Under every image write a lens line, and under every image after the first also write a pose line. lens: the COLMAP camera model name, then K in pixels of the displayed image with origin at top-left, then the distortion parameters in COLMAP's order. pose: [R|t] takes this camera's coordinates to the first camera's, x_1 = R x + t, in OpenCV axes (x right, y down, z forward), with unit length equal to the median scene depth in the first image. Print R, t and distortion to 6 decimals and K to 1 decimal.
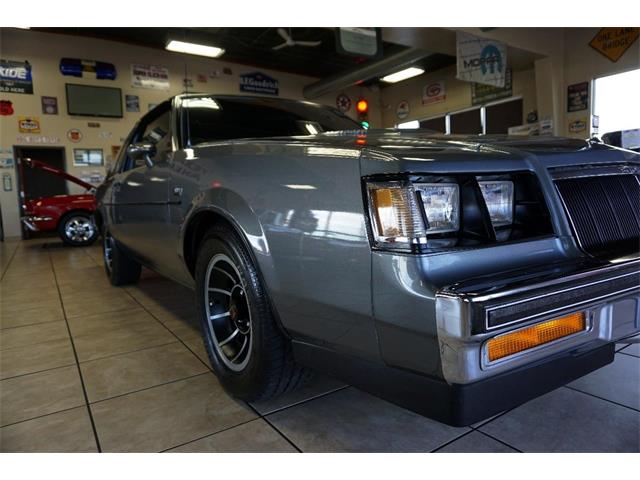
lens RADIAL K [[429.6, 0, 316.9], [0, 429.6, 238.1], [0, 0, 1]] dist [-0.048232, 0.037892]
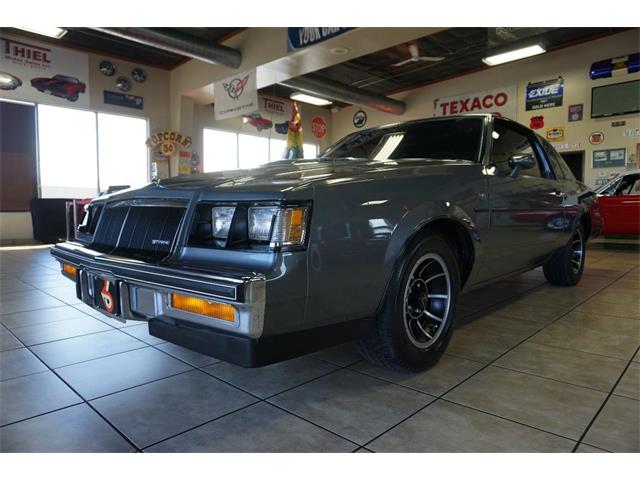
lens RADIAL K [[429.6, 0, 316.9], [0, 429.6, 238.1], [0, 0, 1]] dist [-0.048232, 0.037892]
pose [[0.252045, 0.094743, -0.963066, 0.257220], [-0.089430, 0.993218, 0.074304, -0.021547], [0.963574, 0.067399, 0.258809, 0.119431]]
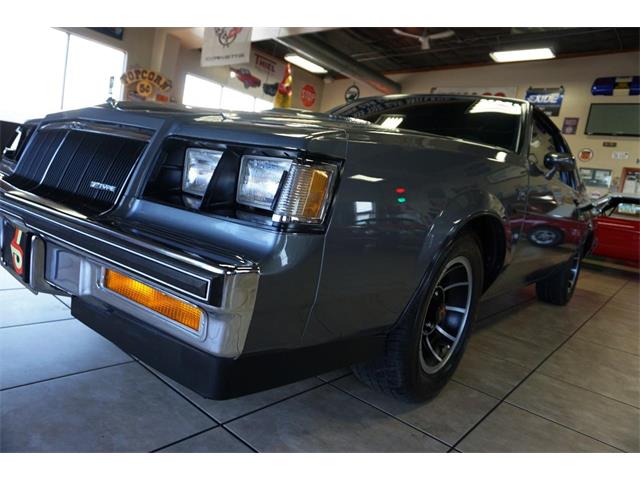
lens RADIAL K [[429.6, 0, 316.9], [0, 429.6, 238.1], [0, 0, 1]] dist [-0.048232, 0.037892]
pose [[0.303983, 0.194532, -0.932605, 0.208036], [-0.247862, 0.961367, 0.119741, -0.016684], [0.919869, 0.194758, 0.340456, 0.120253]]
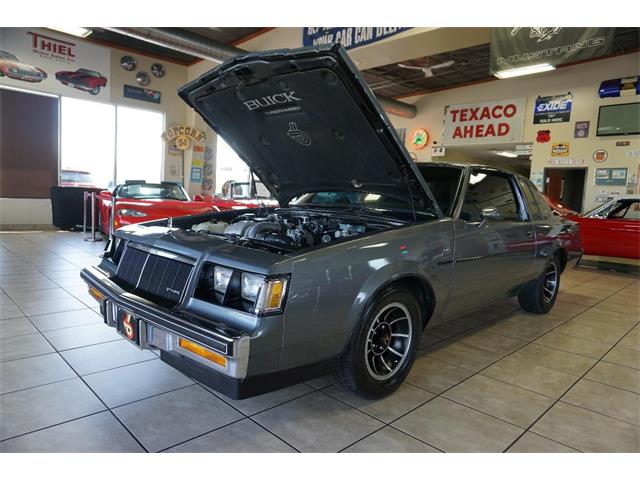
lens RADIAL K [[429.6, 0, 316.9], [0, 429.6, 238.1], [0, 0, 1]] dist [-0.048232, 0.037892]
pose [[0.224737, 0.138466, -0.964531, 0.295850], [-0.143803, 0.983727, 0.107716, -0.059109], [0.963750, 0.114495, 0.240991, 0.118655]]
